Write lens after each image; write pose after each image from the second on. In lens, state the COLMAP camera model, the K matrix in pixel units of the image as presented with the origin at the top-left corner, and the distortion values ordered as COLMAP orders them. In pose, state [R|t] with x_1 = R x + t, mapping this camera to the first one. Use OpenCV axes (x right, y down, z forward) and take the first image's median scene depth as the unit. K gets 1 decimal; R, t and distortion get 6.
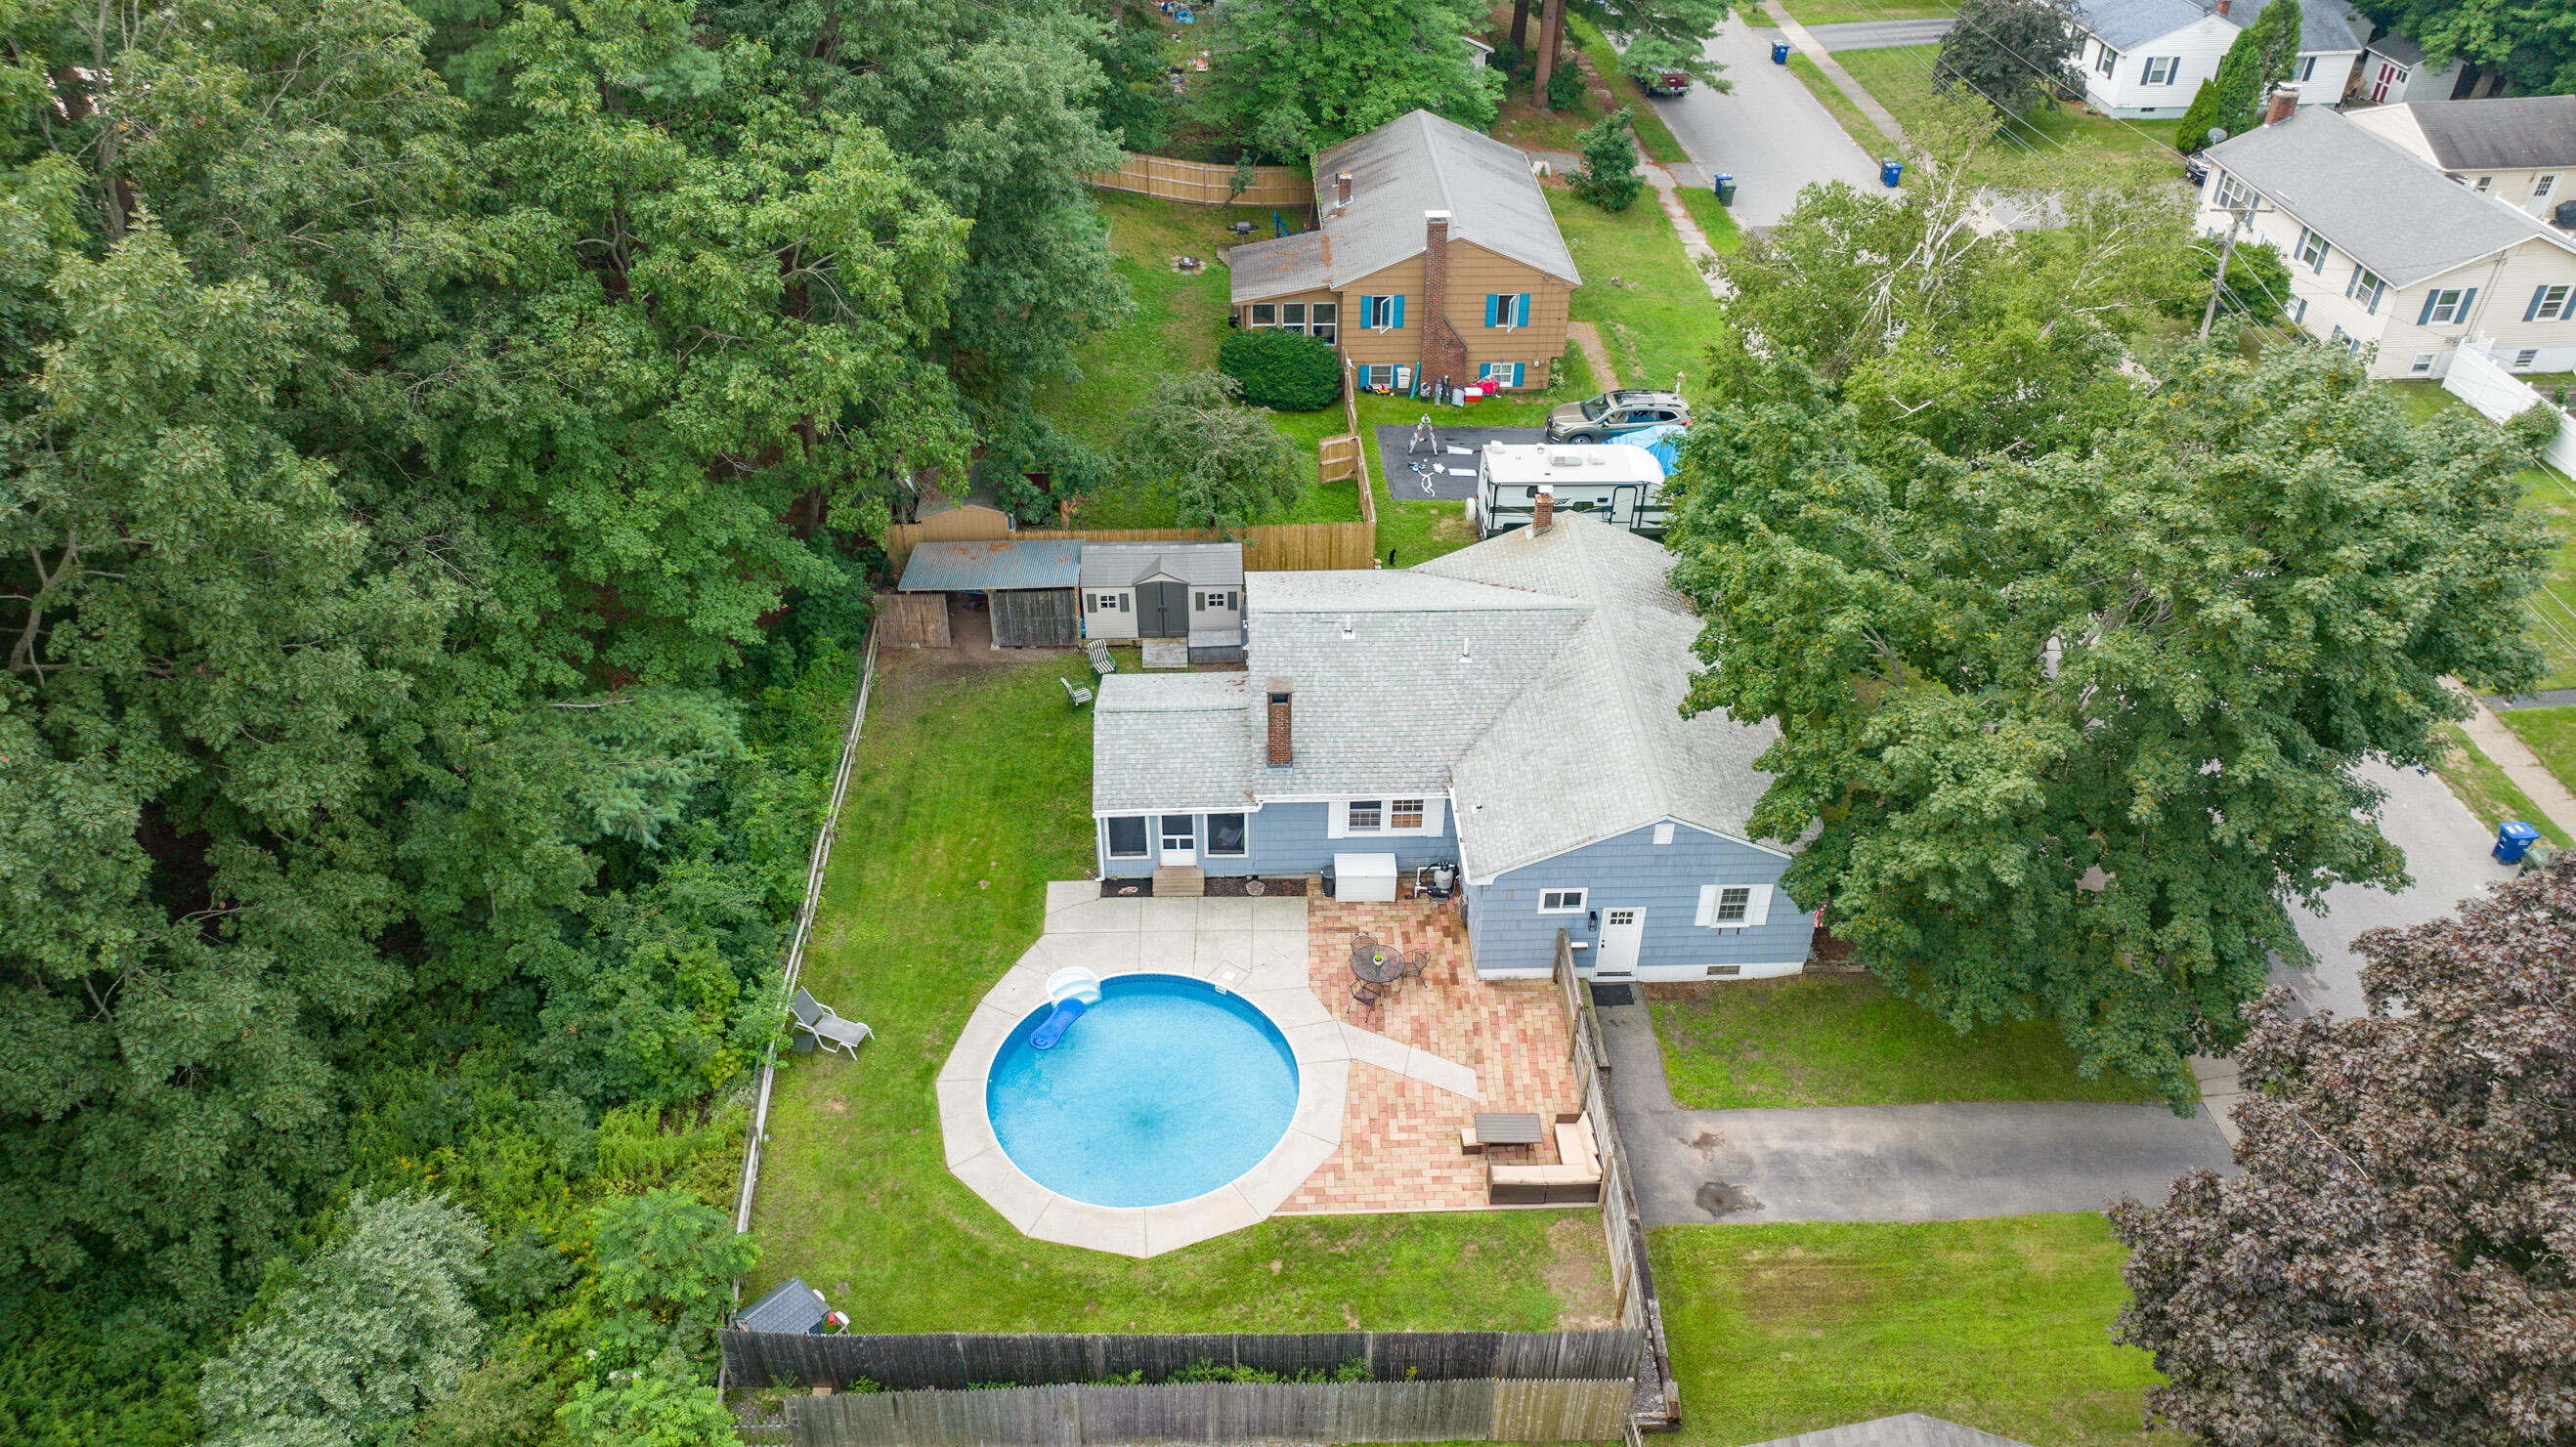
lens RADIAL K [[1826.6, 0, 1288.0], [0, 1826.6, 723.5], [0, 0, 1]] dist [-0.027001, 0.032520]
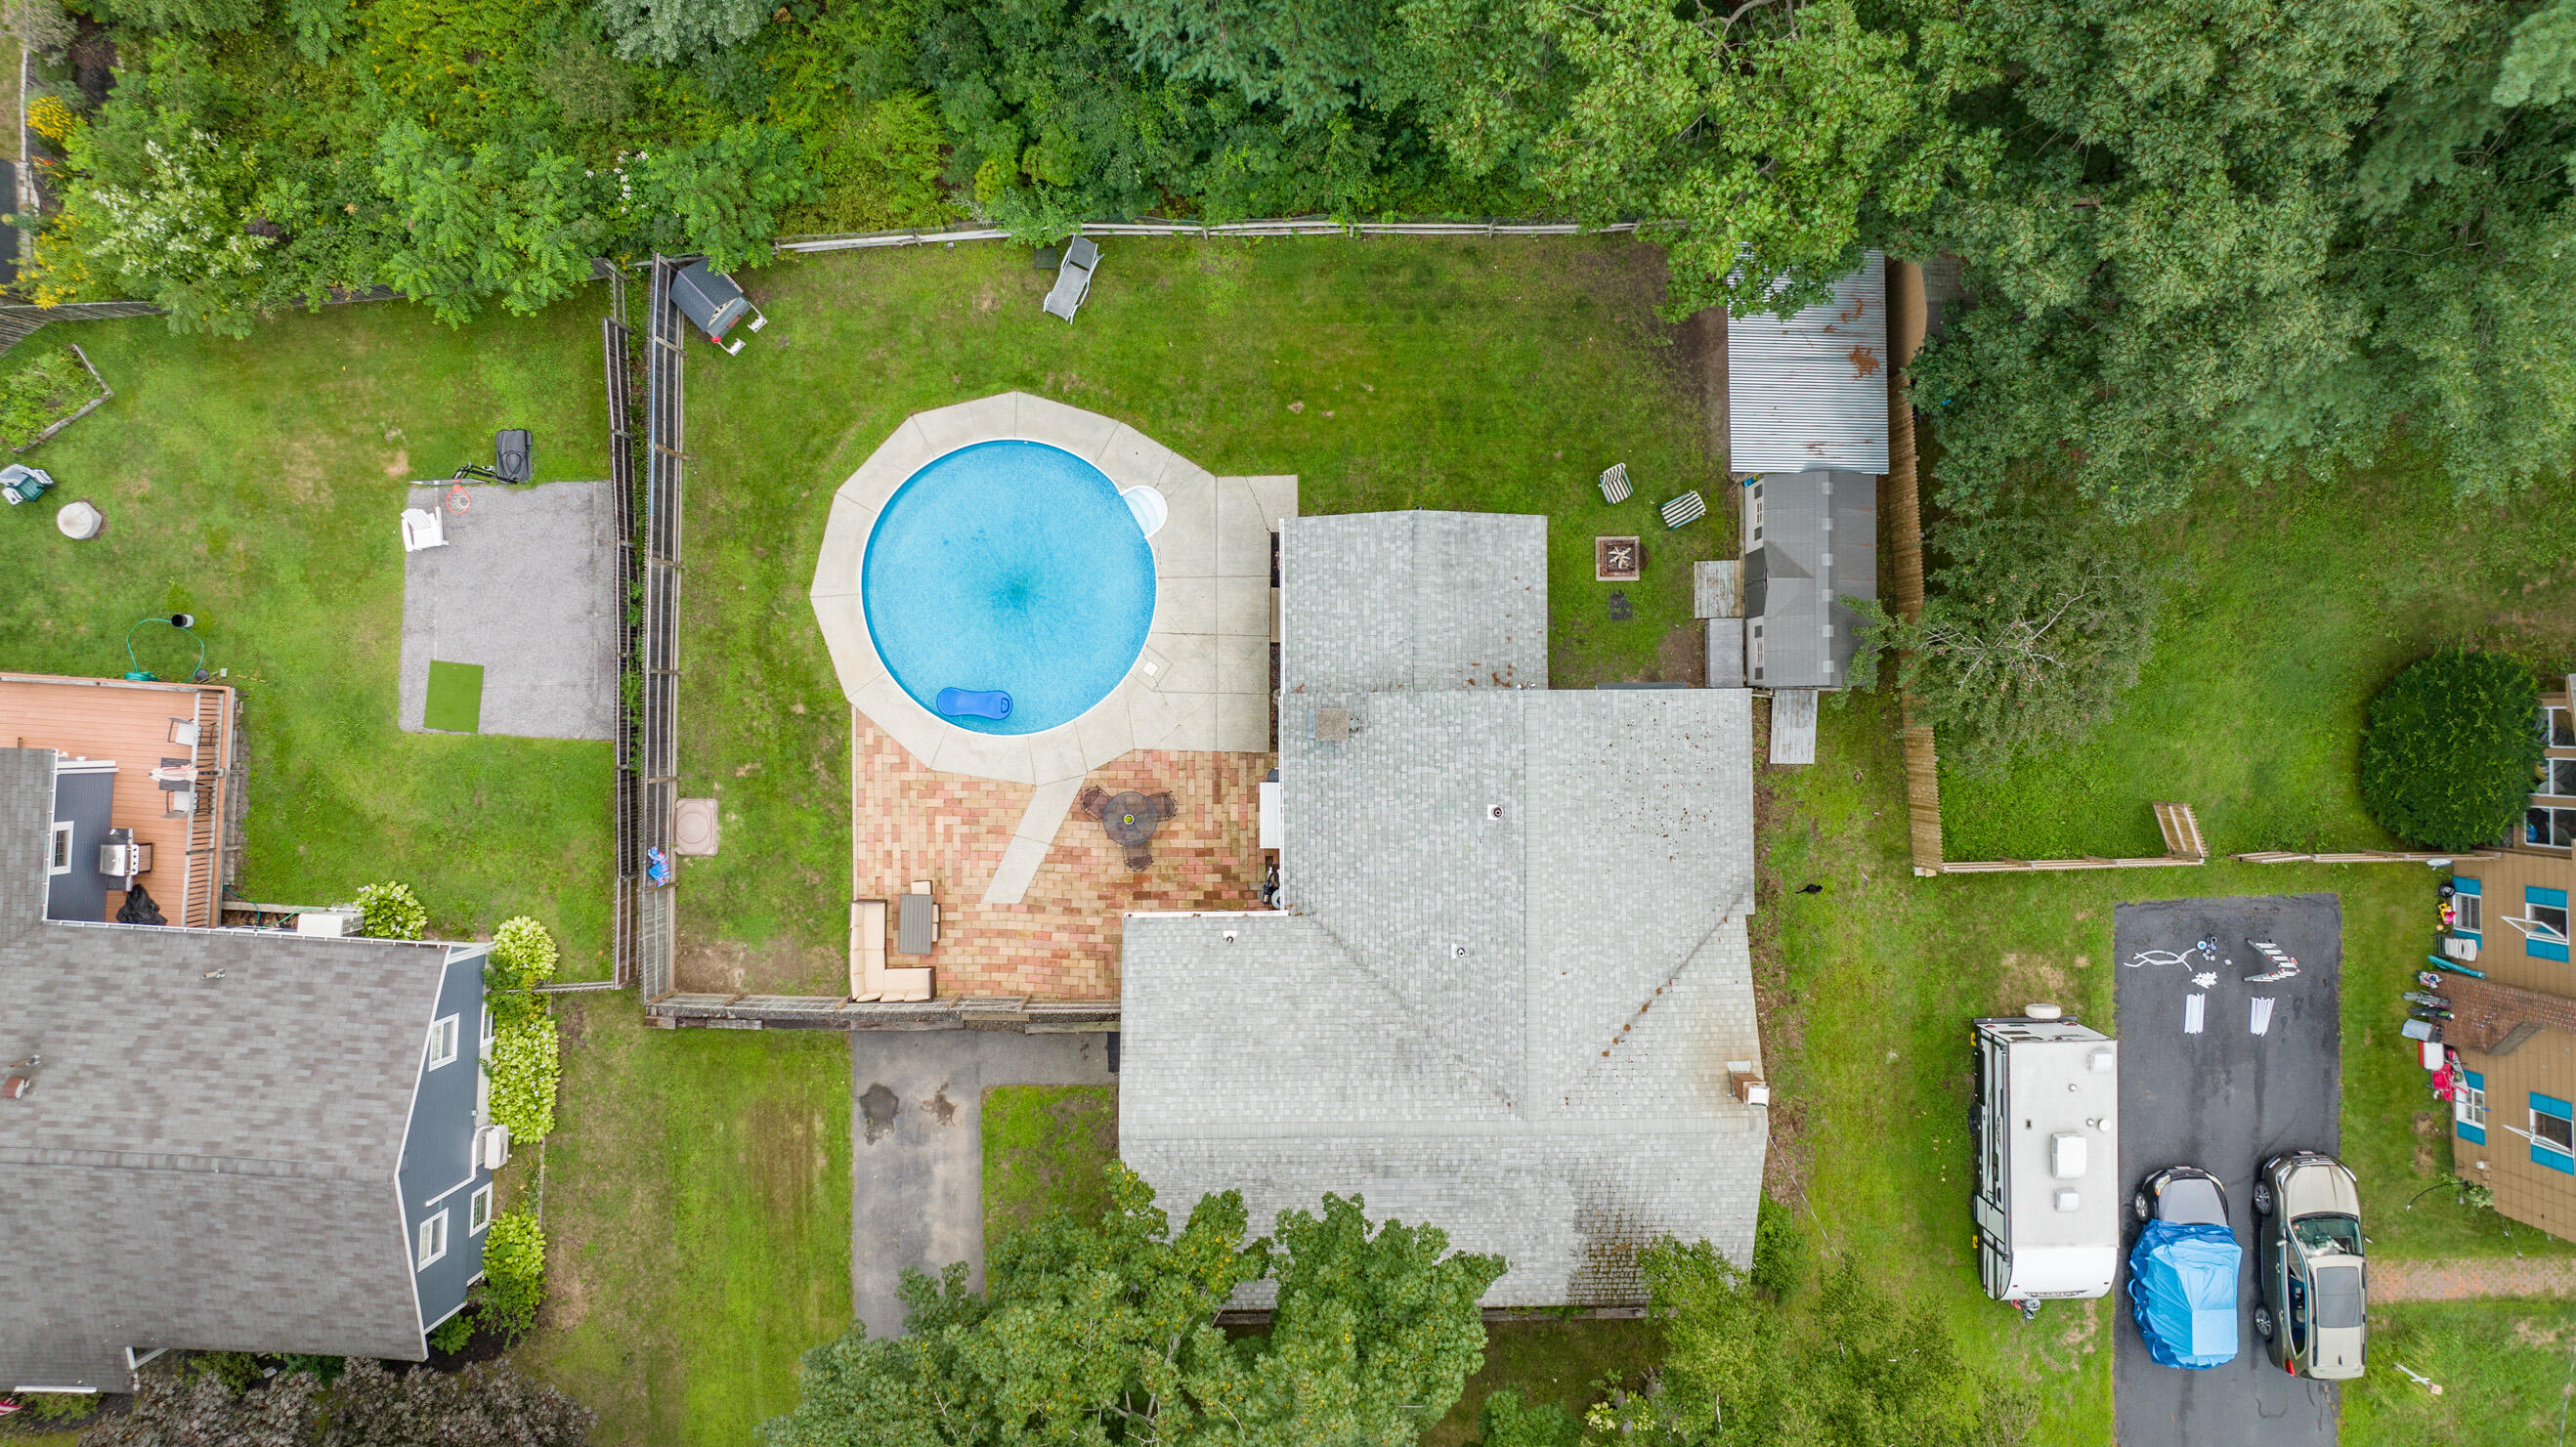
lens RADIAL K [[1826.6, 0, 1288.0], [0, 1826.6, 723.5], [0, 0, 1]] dist [-0.027001, 0.032520]
pose [[-0.027164, 0.999596, -0.008309, 0.003554], [-0.594232, -0.009463, 0.804238, -0.680514], [0.803834, 0.026784, 0.594250, 0.458281]]
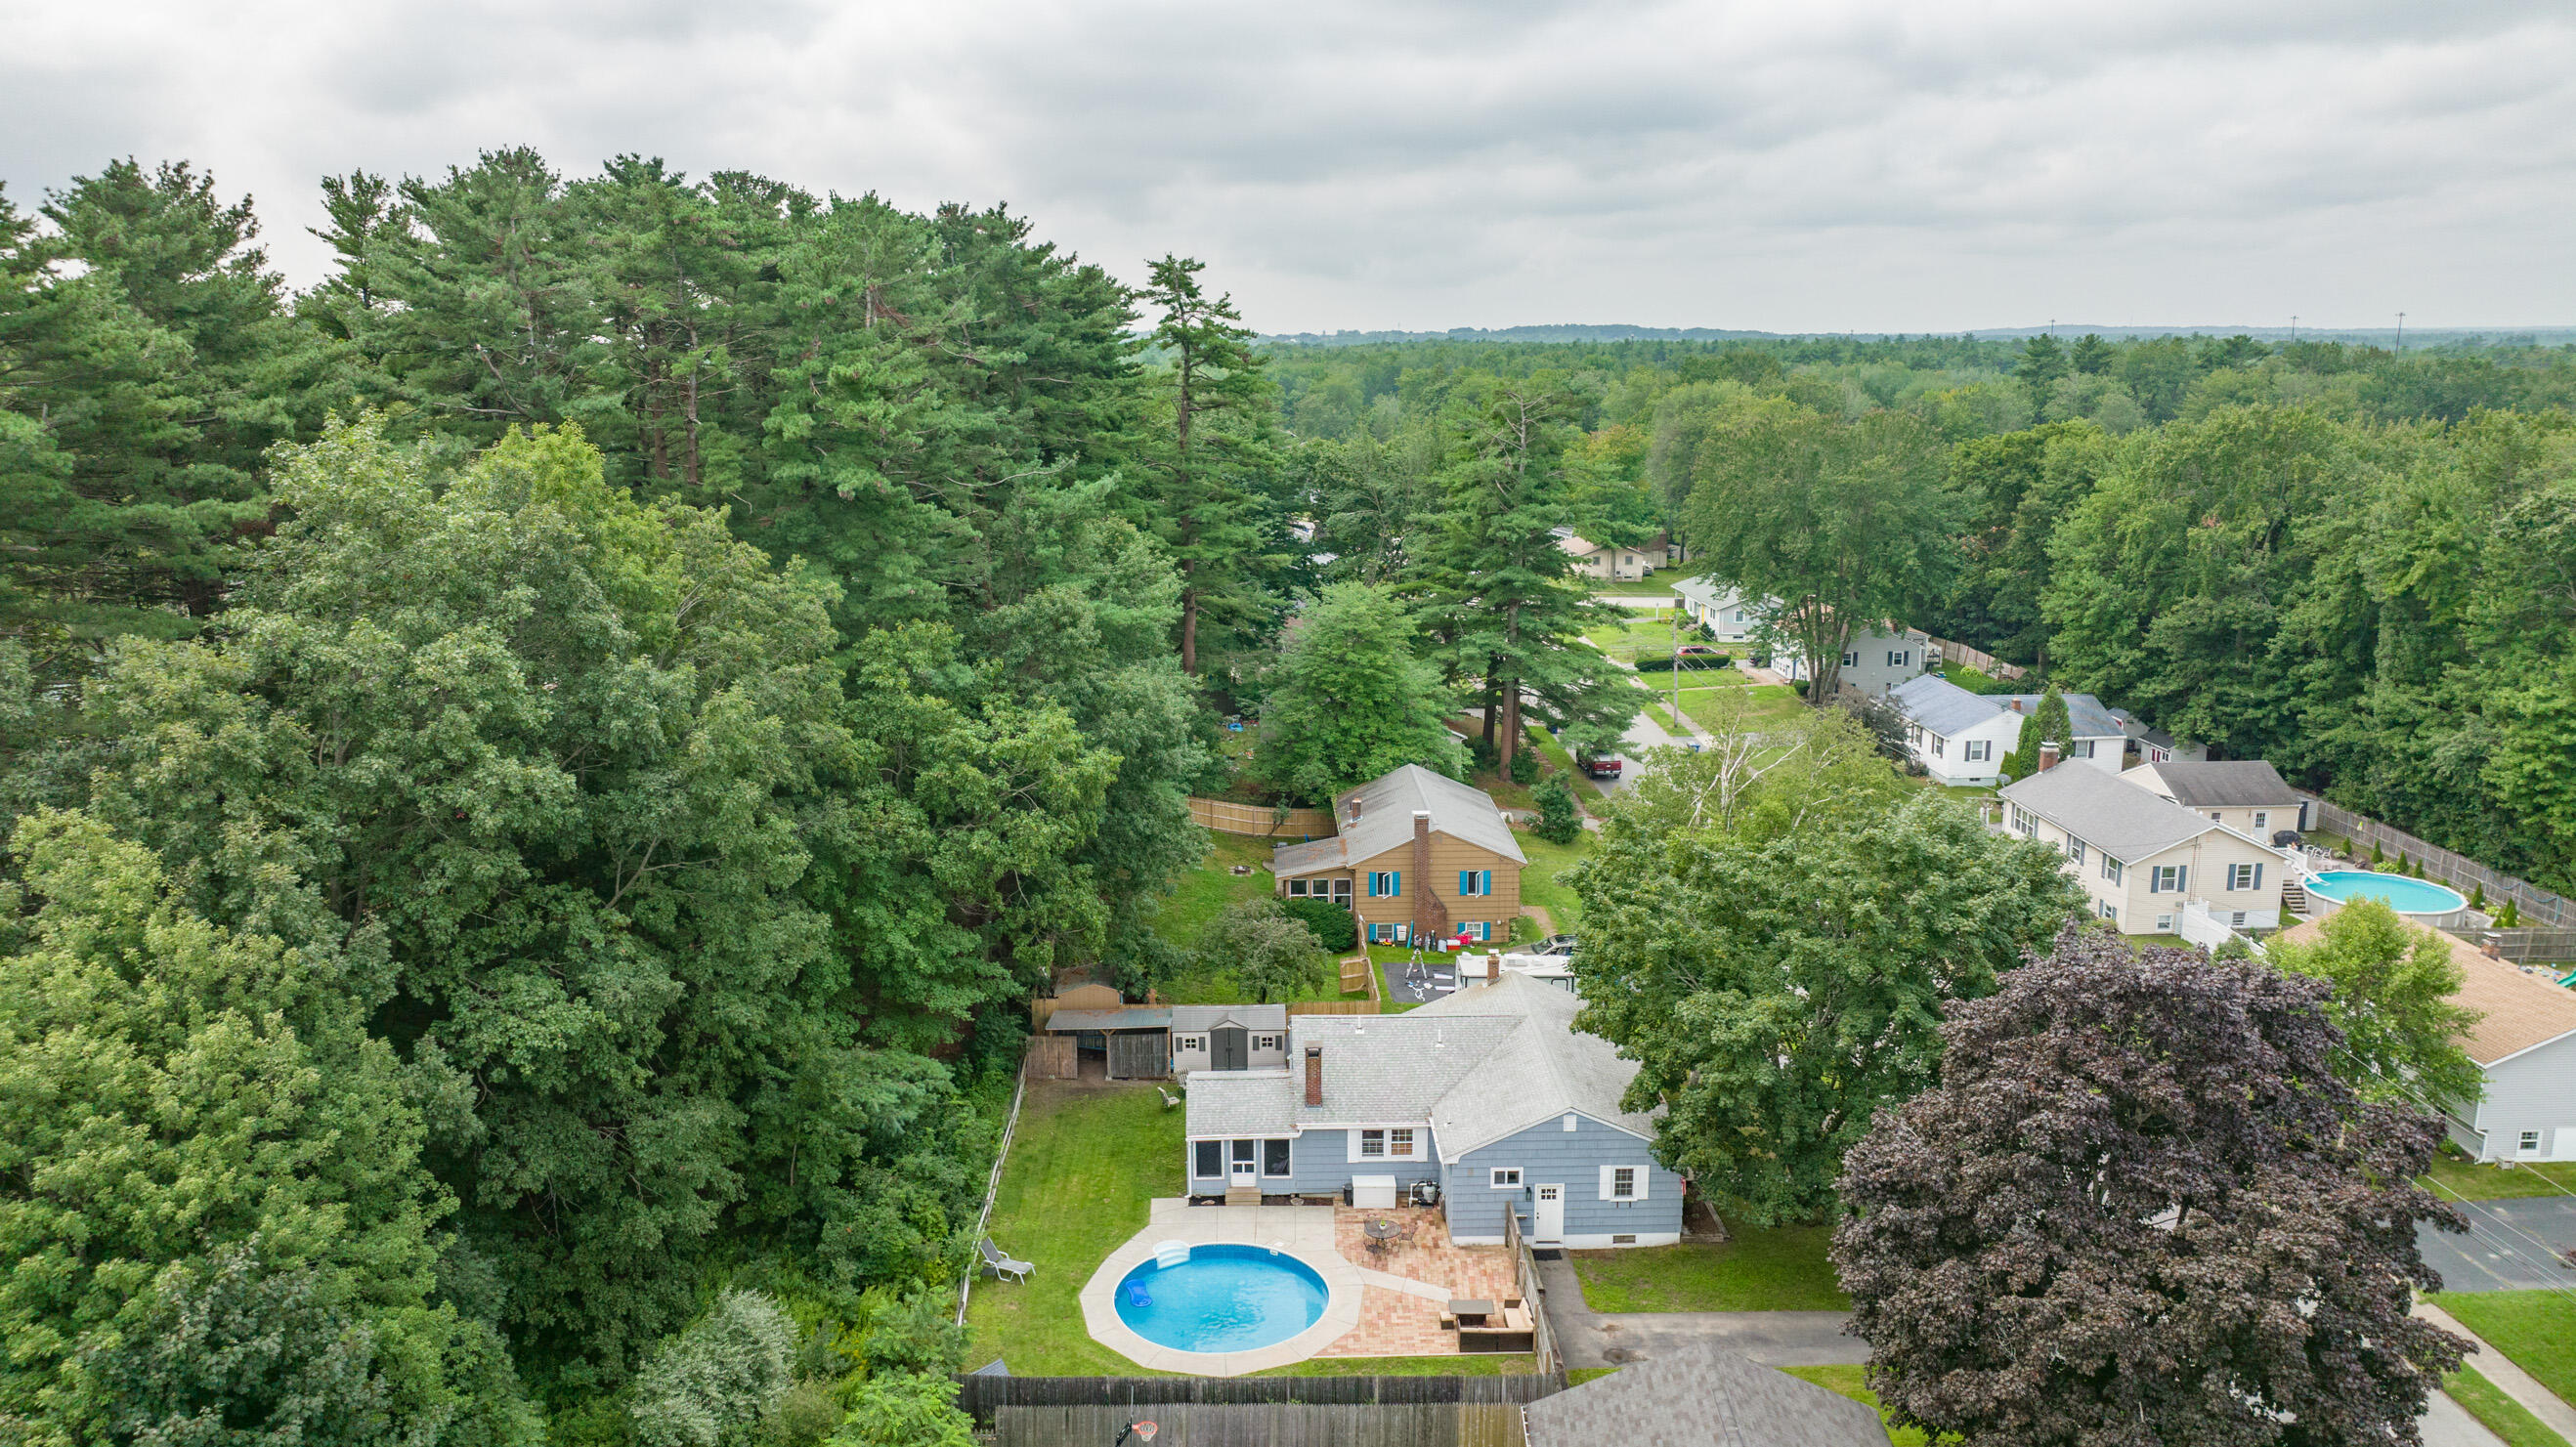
lens RADIAL K [[1839.9, 0, 1288.0], [0, 1839.9, 723.5], [0, 0, 1]] dist [0.049689, -0.211353]
pose [[0.999891, -0.007758, -0.012586, -0.004145], [0.001901, 0.911649, -0.410966, 0.350381], [0.014663, 0.410897, 0.911564, -0.478212]]
